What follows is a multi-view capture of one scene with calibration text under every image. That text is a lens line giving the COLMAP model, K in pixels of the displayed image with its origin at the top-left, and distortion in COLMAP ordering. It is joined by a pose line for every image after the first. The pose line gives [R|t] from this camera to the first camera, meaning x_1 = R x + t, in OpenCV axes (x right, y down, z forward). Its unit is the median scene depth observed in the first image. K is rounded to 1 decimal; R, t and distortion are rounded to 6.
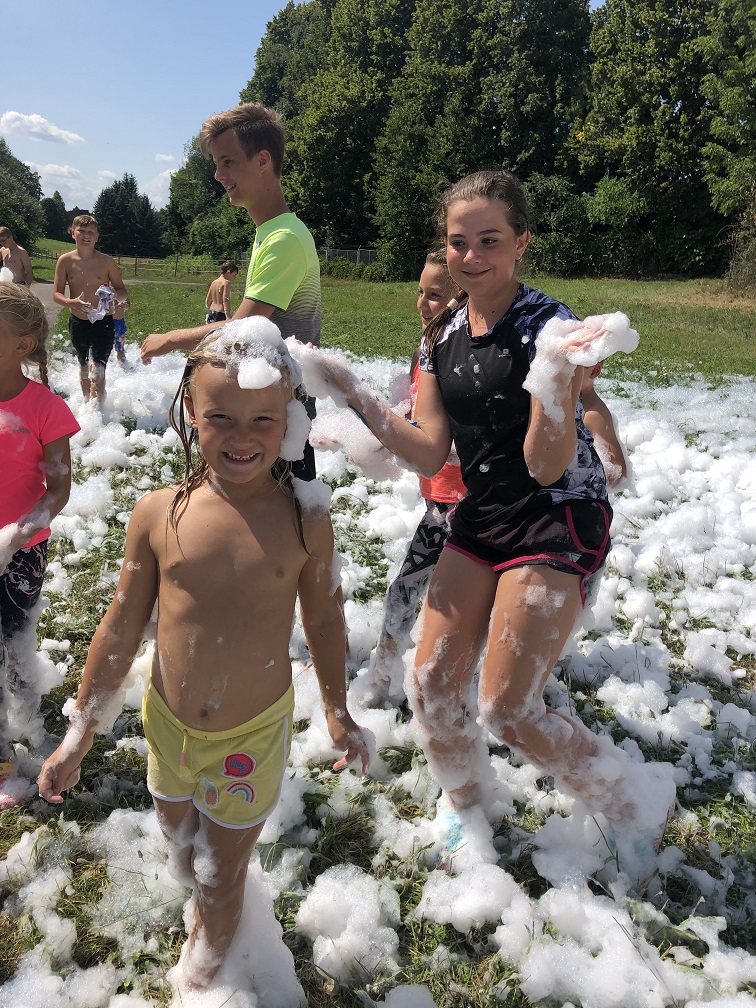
lens RADIAL K [[778.5, 0, 392.0], [0, 778.5, 490.3], [0, 0, 1]] dist [0.005450, -0.011159]
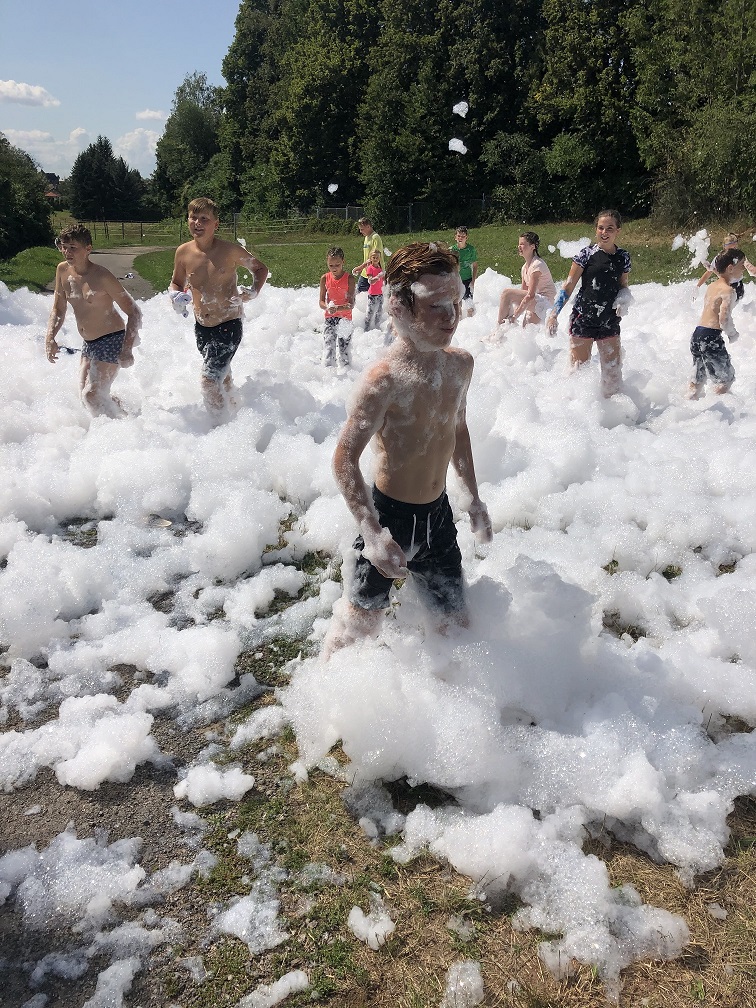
lens RADIAL K [[778.5, 0, 384.0], [0, 778.5, 501.8], [0, 0, 1]] dist [0.005450, -0.011159]
pose [[0.998496, -0.054817, 0.000331, -0.015942], [0.054646, 0.995815, 0.073258, 0.039307], [-0.004345, -0.073129, 0.997313, -0.172566]]
